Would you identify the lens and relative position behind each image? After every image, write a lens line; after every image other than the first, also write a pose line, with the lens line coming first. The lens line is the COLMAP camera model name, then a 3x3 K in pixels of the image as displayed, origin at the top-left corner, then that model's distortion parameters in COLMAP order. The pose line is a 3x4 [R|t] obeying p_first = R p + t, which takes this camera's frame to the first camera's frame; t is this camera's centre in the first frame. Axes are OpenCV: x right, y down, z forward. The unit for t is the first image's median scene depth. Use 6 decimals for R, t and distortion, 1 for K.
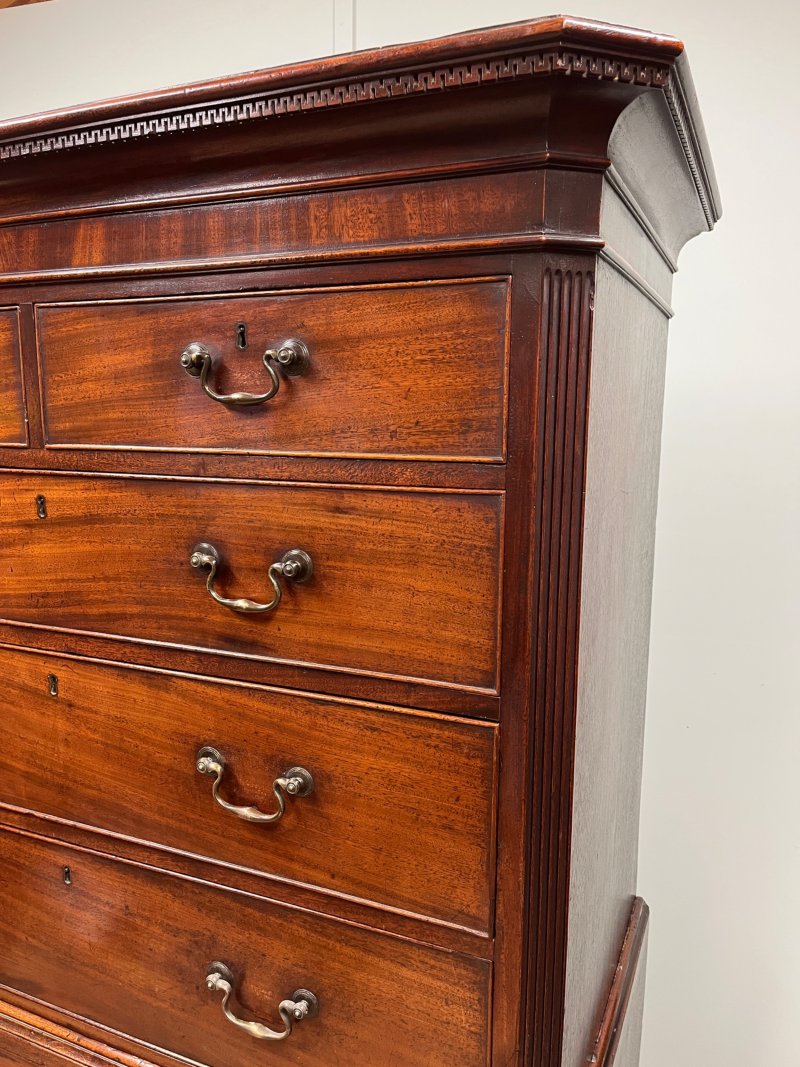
lens RADIAL K [[817.6, 0, 400.2], [0, 817.6, 543.7], [0, 0, 1]] dist [0.058044, -0.082311]
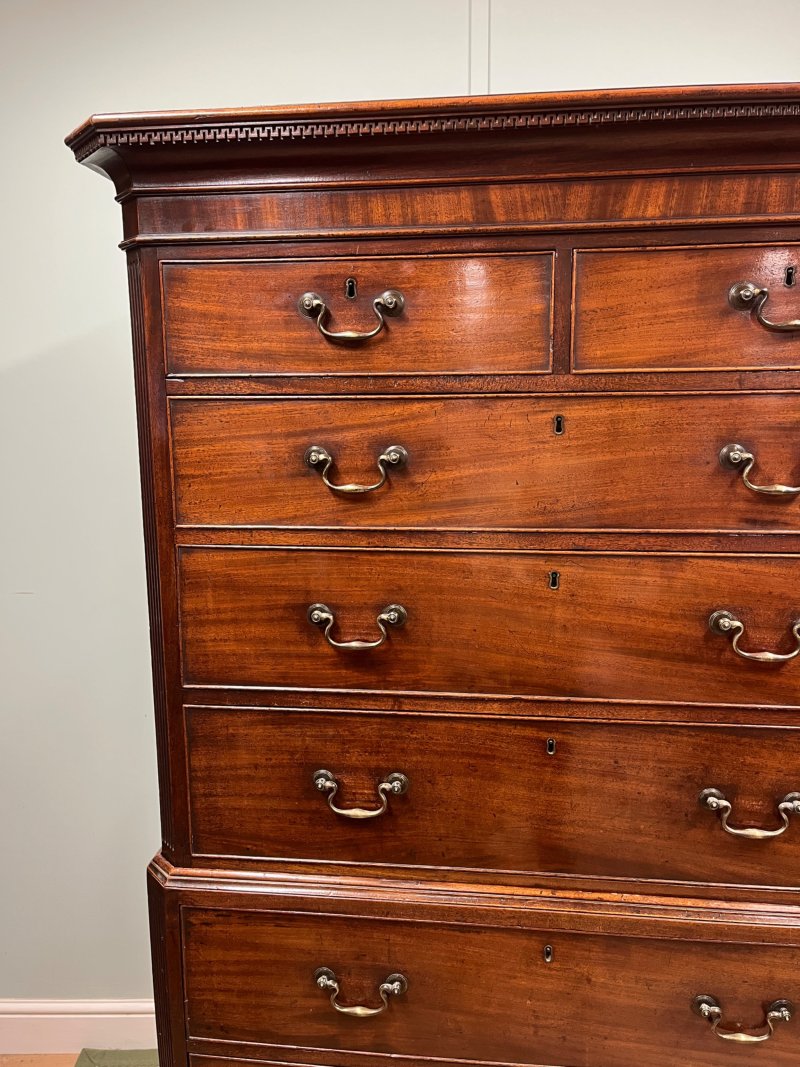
lens RADIAL K [[817.6, 0, 399.4], [0, 817.6, 529.6], [0, 0, 1]] dist [0.058044, -0.082311]
pose [[0.955225, -0.066640, 0.288277, -1.210403], [0.063732, 0.997777, 0.019472, 0.080196], [-0.288934, -0.000227, 0.957349, -0.058164]]
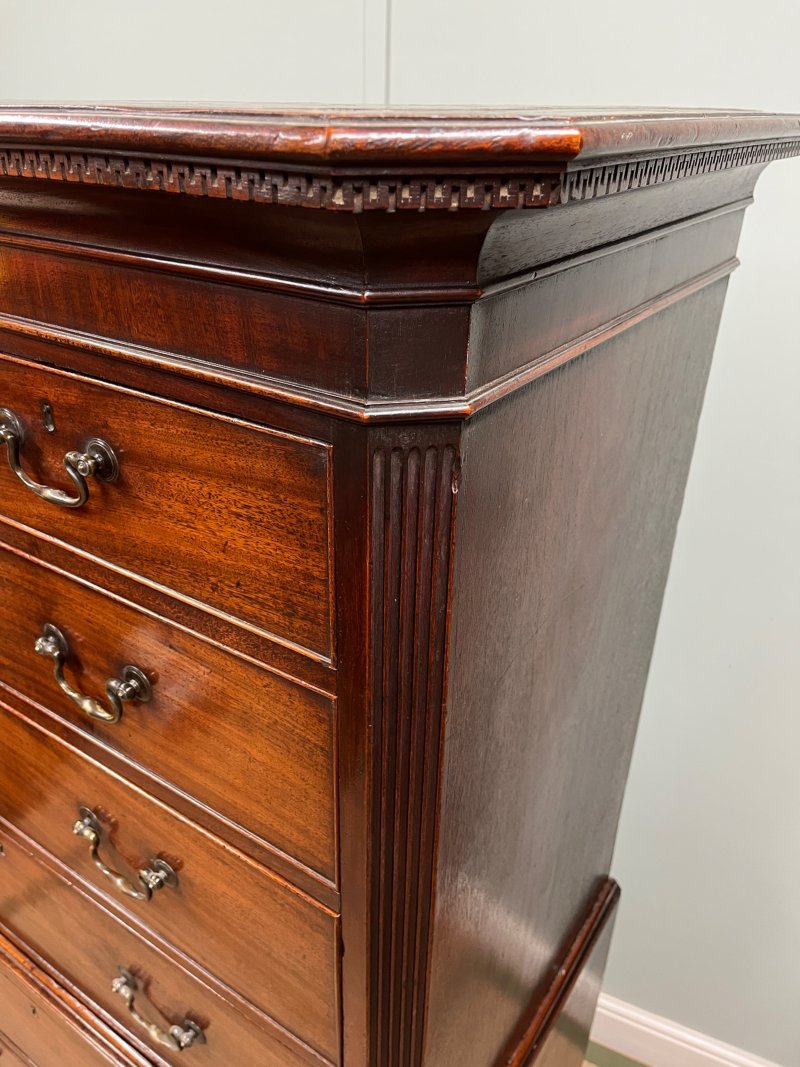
lens RADIAL K [[817.6, 0, 392.9], [0, 817.6, 526.1], [0, 0, 1]] dist [0.058044, -0.082311]
pose [[0.983672, 0.092765, -0.154223, 0.262058], [-0.041833, 0.951308, 0.305390, -0.418275], [0.175043, -0.293952, 0.939655, 0.313188]]
